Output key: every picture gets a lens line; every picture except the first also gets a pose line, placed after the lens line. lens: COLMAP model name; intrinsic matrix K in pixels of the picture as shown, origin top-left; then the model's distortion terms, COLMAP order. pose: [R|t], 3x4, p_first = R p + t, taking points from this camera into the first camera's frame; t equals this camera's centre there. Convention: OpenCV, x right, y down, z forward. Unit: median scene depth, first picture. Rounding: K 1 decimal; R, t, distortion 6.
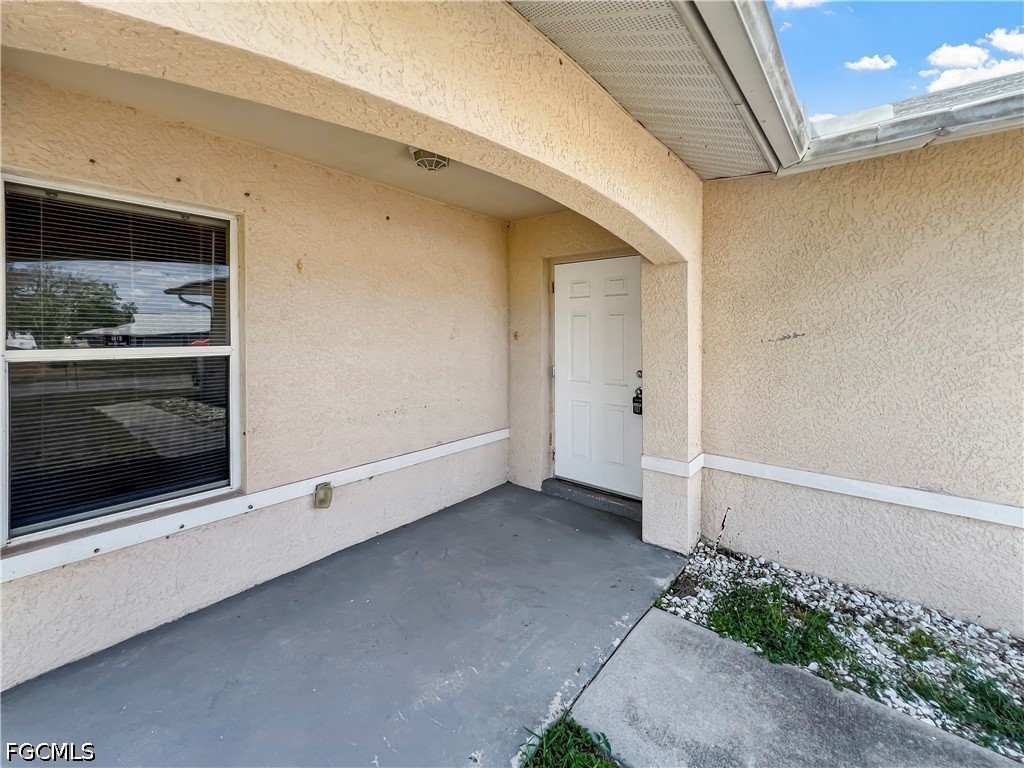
lens RADIAL K [[434.1, 0, 511.4], [0, 434.1, 333.7], [0, 0, 1]] dist [-0.000611, 0.000285]
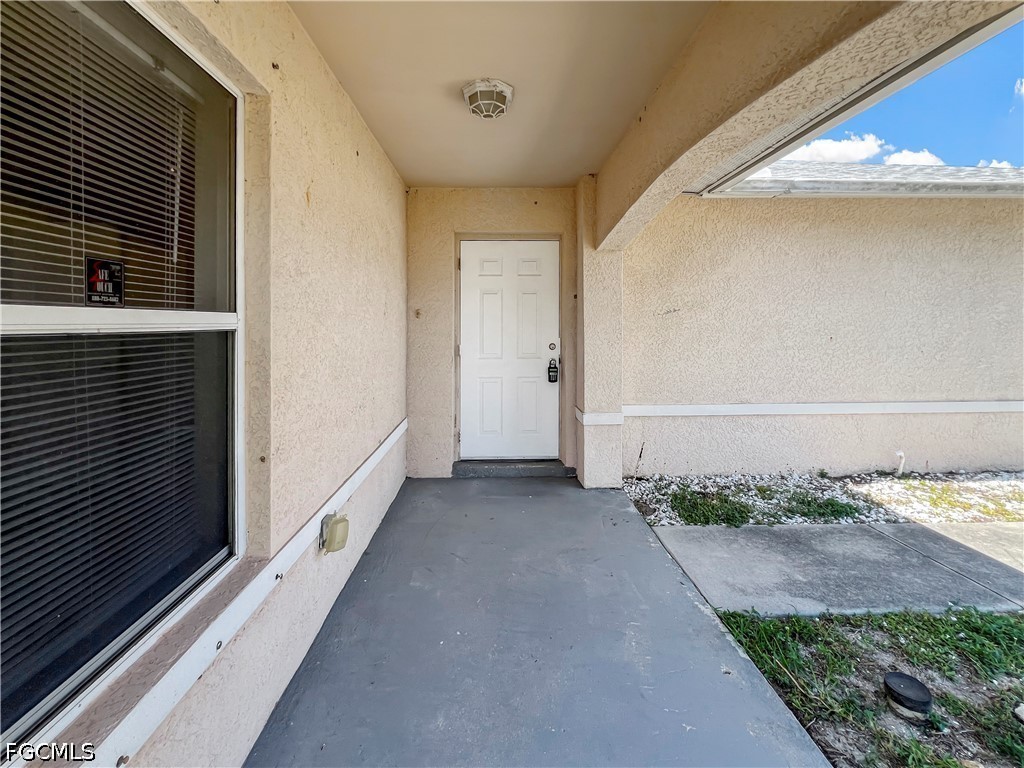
lens RADIAL K [[436.9, 0, 512.3], [0, 436.9, 321.5], [0, 0, 1]] dist [-0.000636, -0.000082]
pose [[0.745969, -0.004283, 0.665967, -0.715742], [0.009274, 0.999949, -0.003957, 0.042034], [-0.665916, 0.009129, 0.745971, 0.297907]]
